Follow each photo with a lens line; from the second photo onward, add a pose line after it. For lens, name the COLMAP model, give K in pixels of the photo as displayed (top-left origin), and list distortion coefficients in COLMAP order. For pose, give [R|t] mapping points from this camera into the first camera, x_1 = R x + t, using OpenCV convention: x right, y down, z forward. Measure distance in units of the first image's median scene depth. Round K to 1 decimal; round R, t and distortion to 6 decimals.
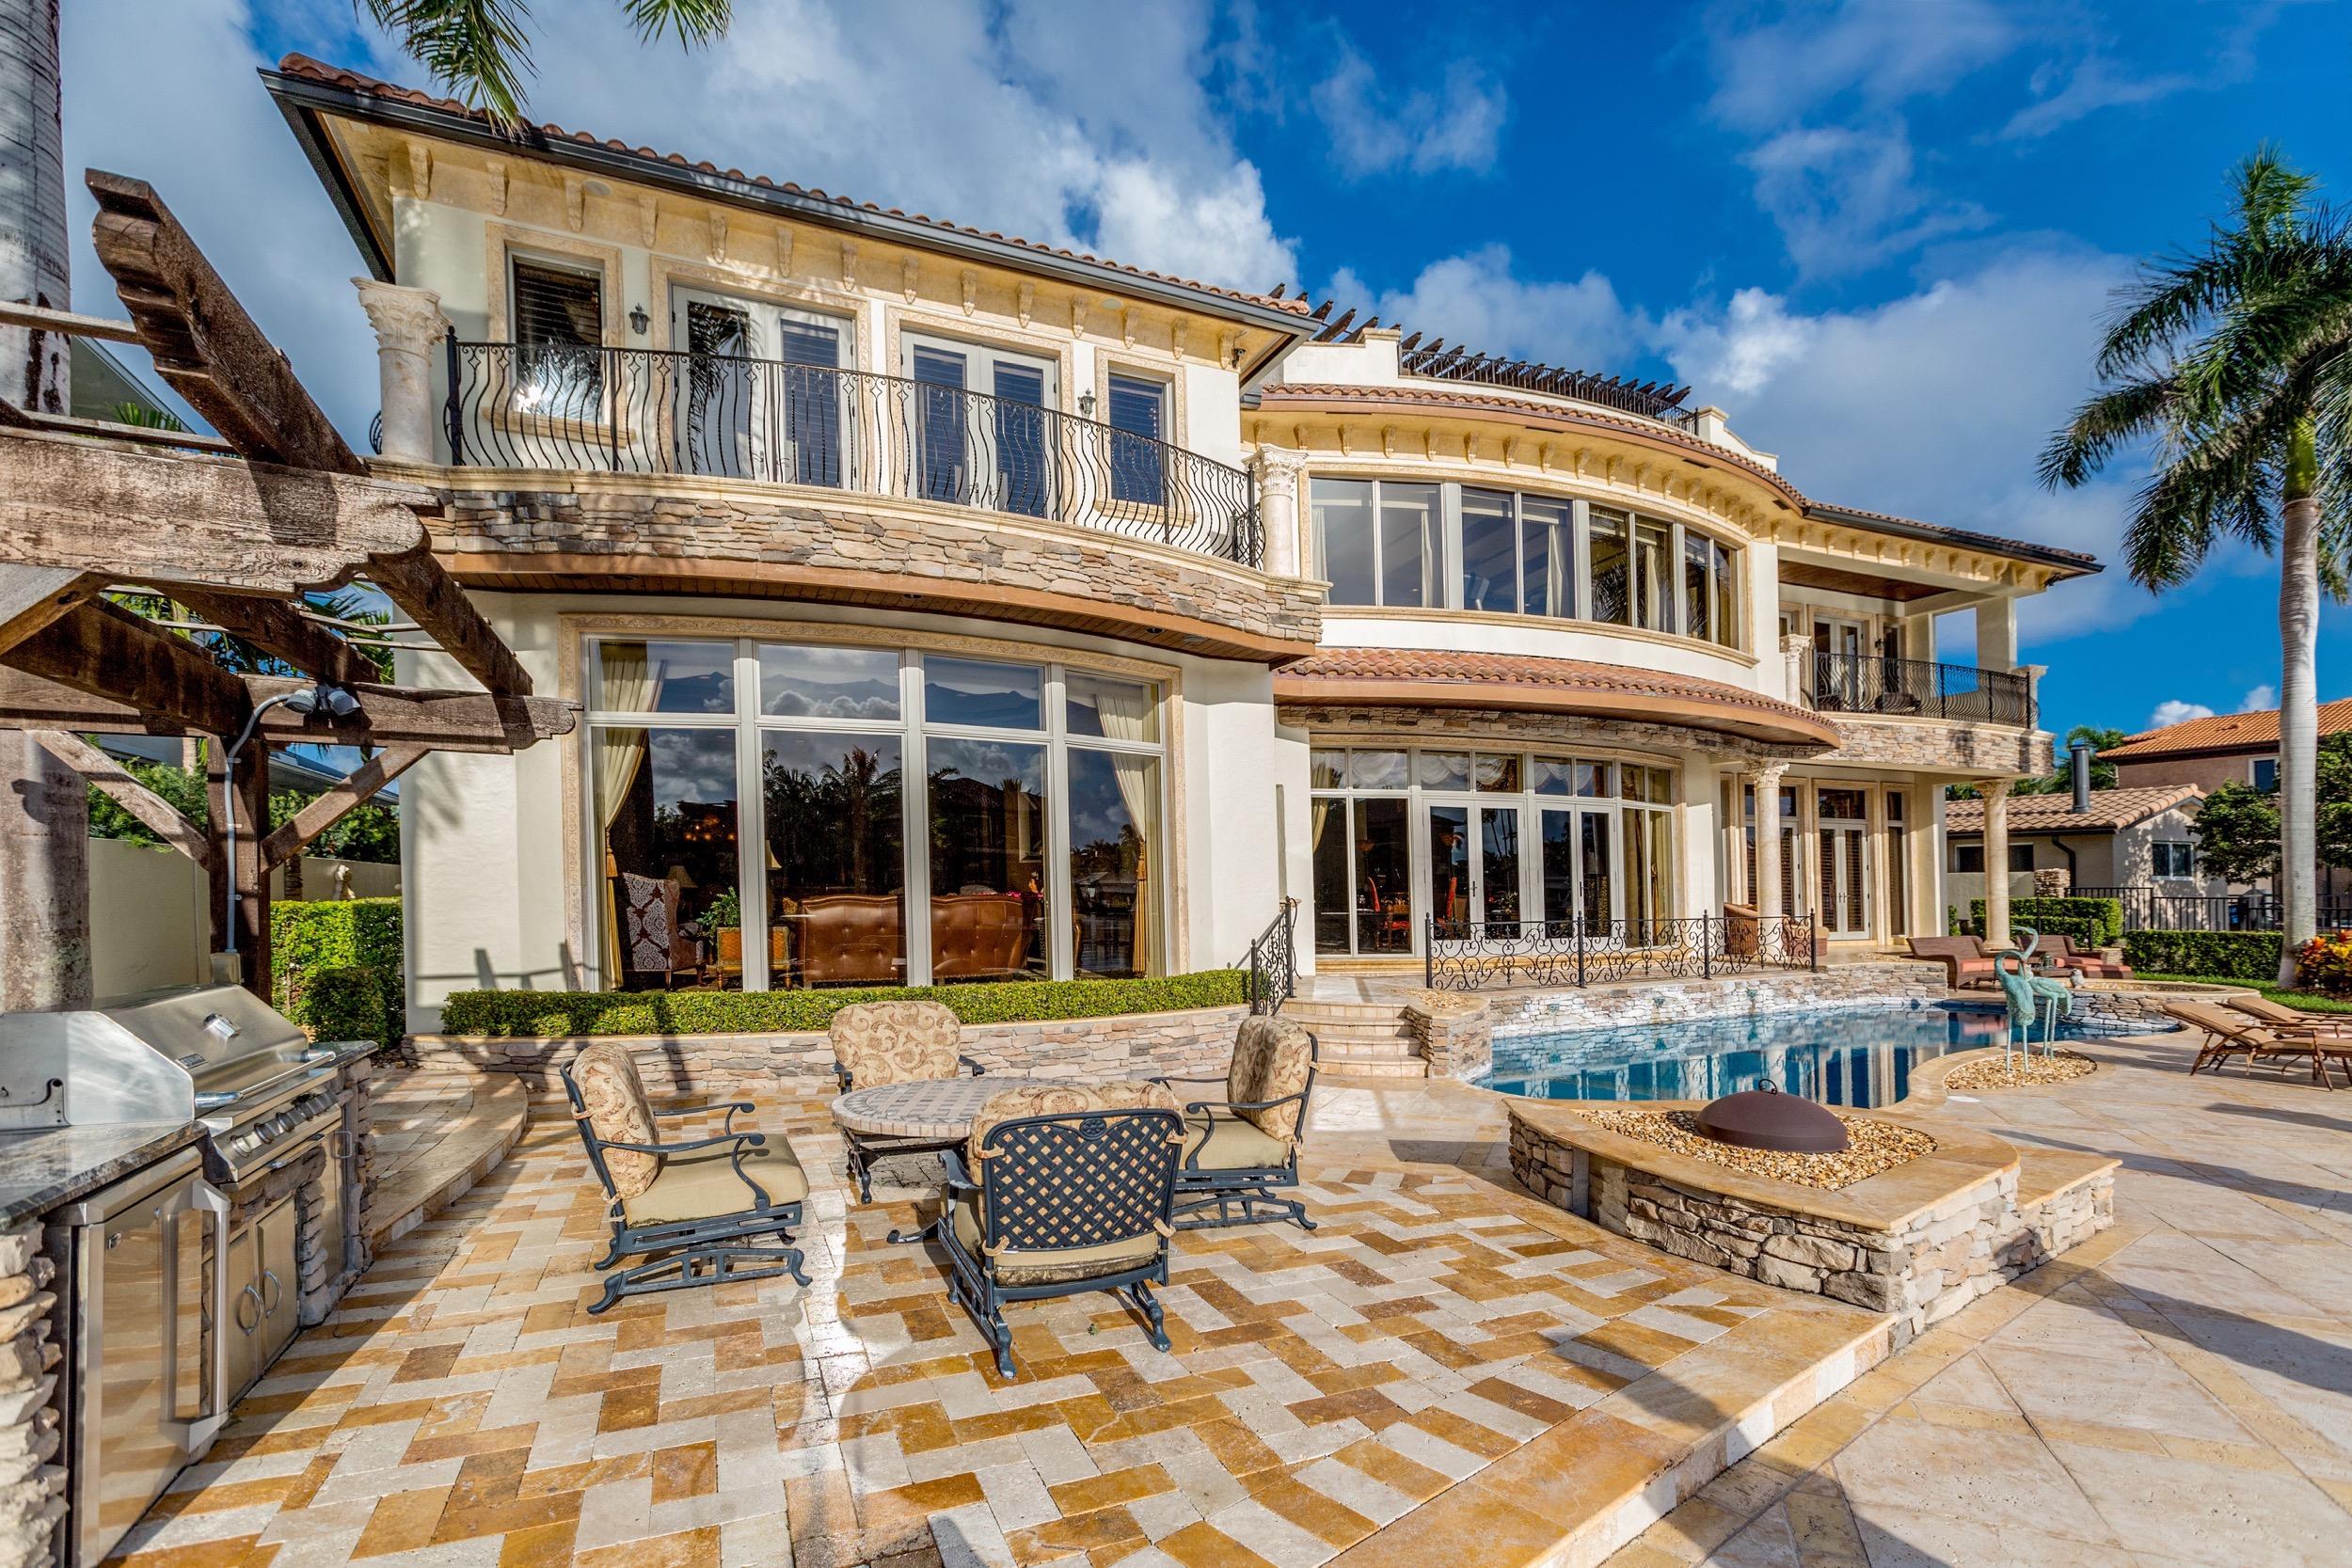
lens RADIAL K [[1063.7, 0, 1173.4], [0, 1063.7, 801.7], [0, 0, 1]] dist [0.000212, 0.000776]
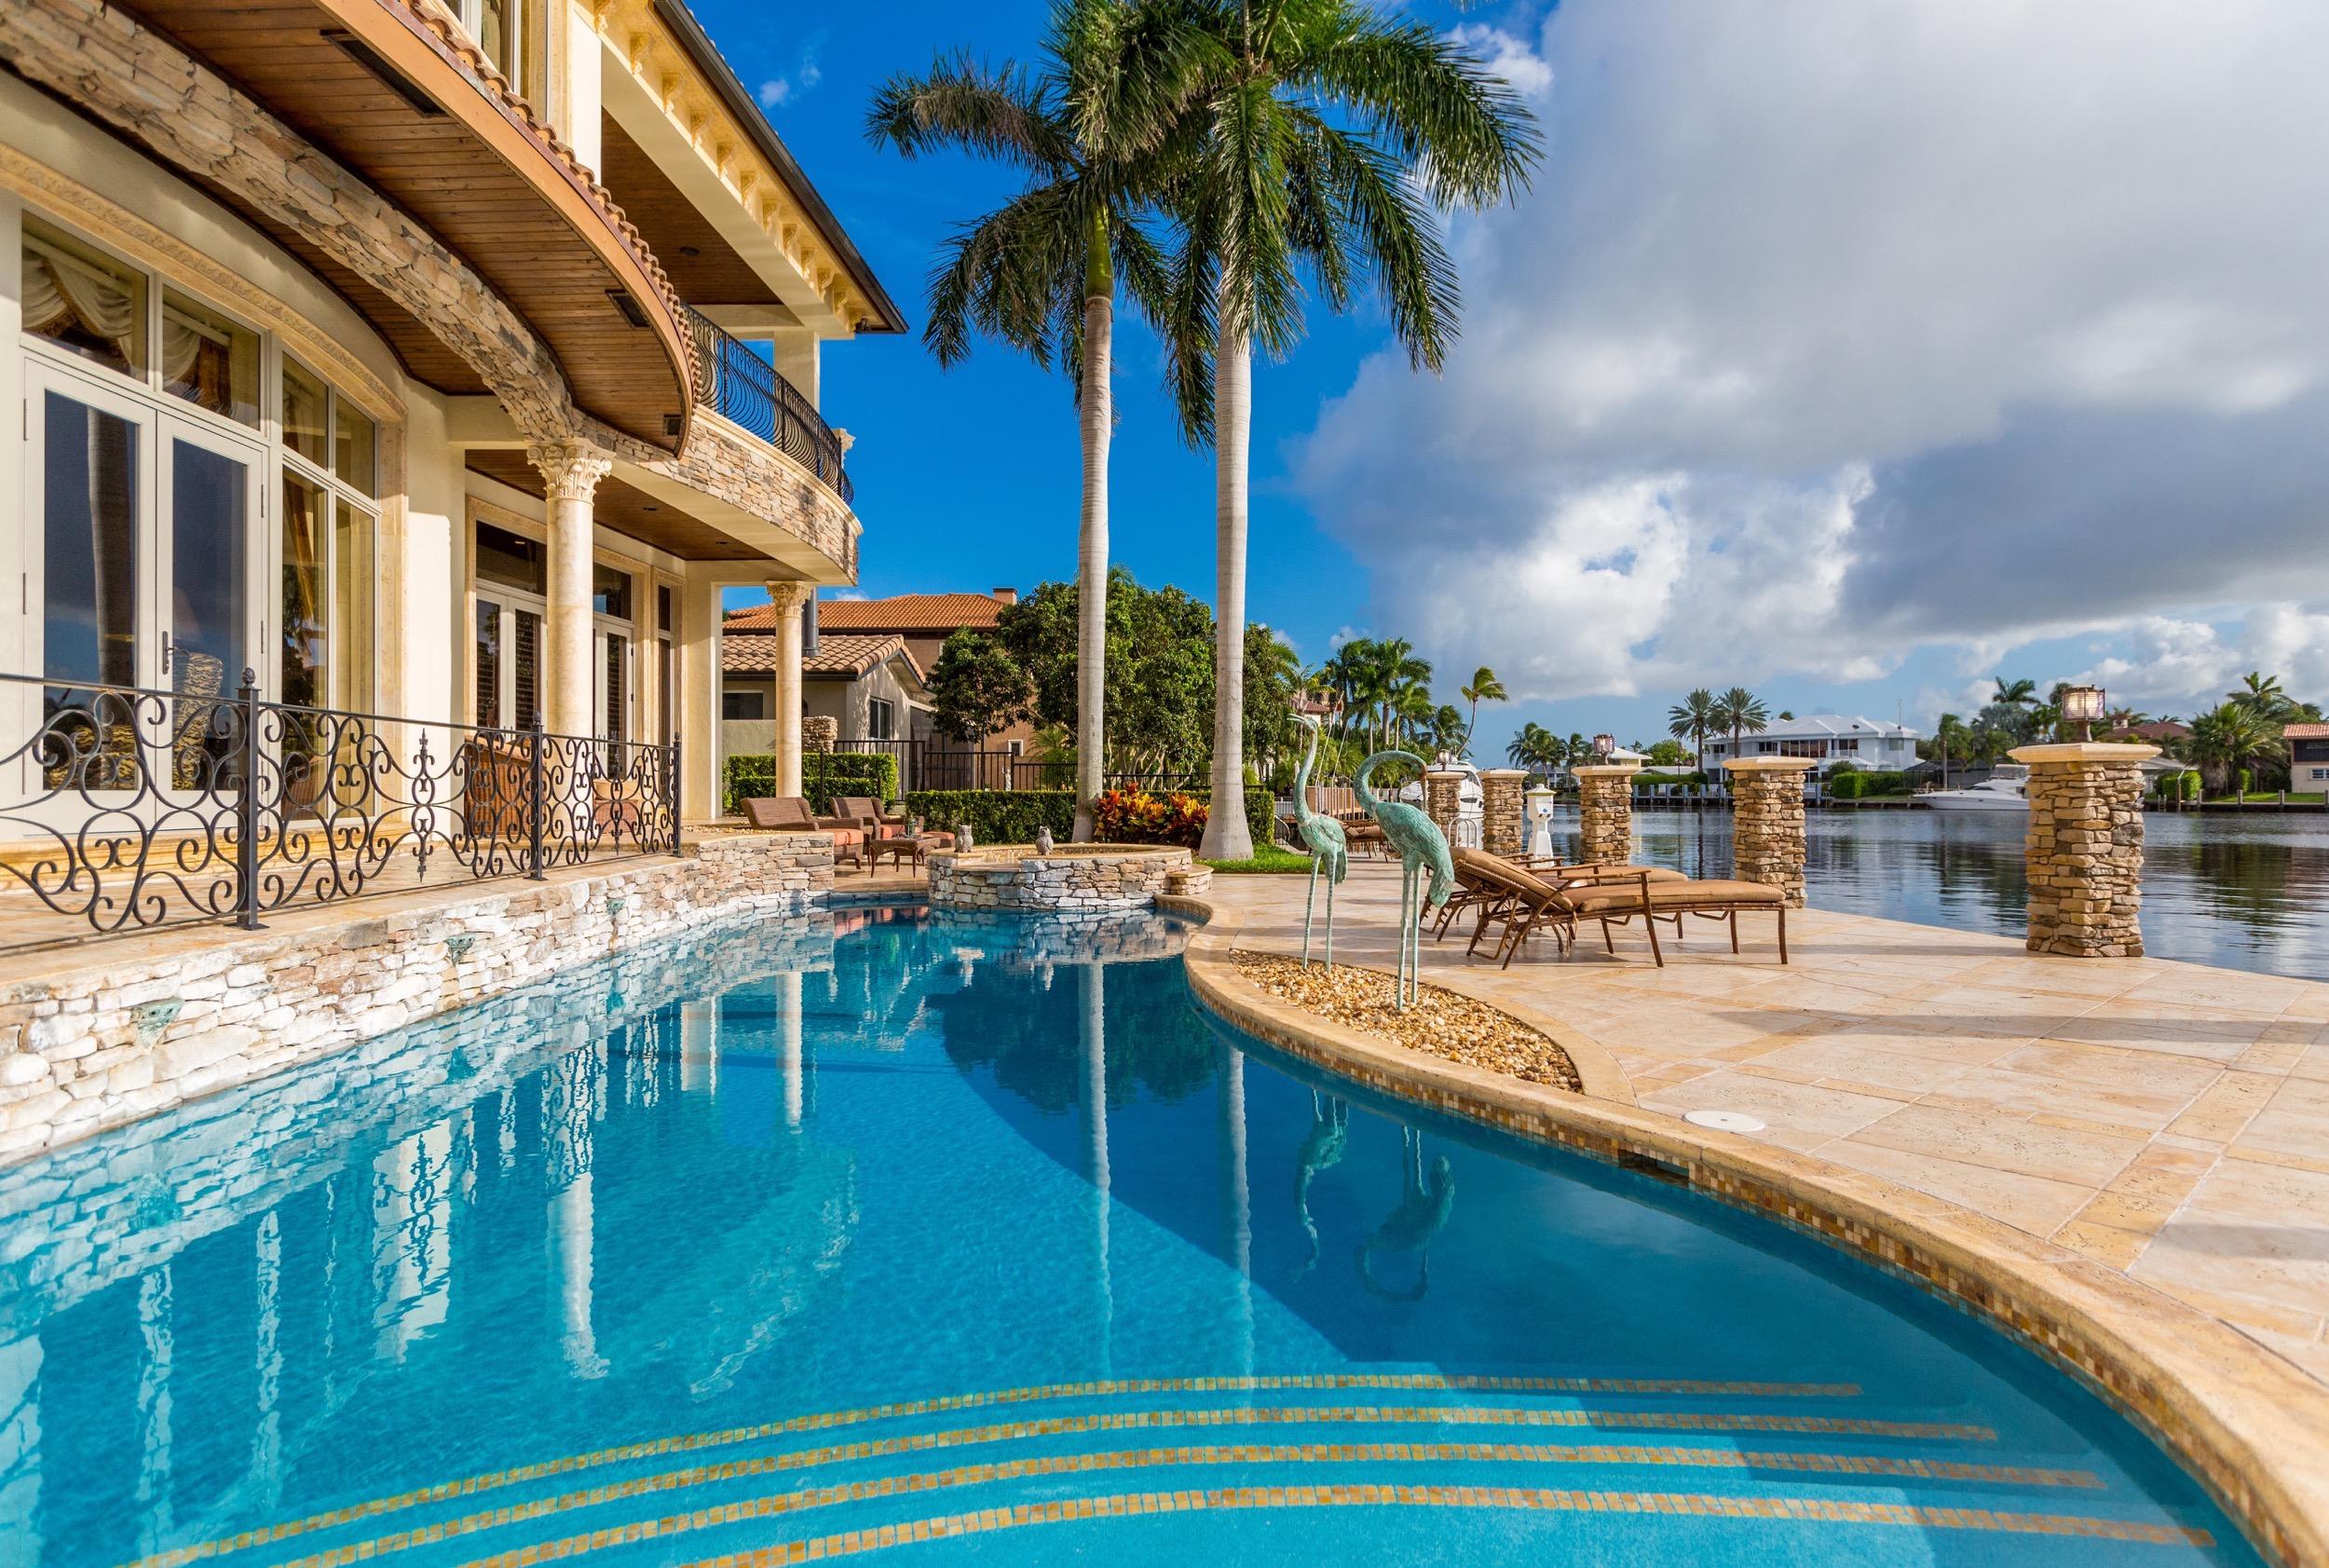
lens RADIAL K [[1274.5, 0, 1164.5], [0, 1274.5, 784.0], [0, 0, 1]] dist [-0.001869, -0.000678]
pose [[0.428653, 0.003801, 0.903461, 0.150966], [-0.072954, 0.996871, 0.030419, 0.091158], [-0.900519, -0.078950, 0.427590, 0.538348]]
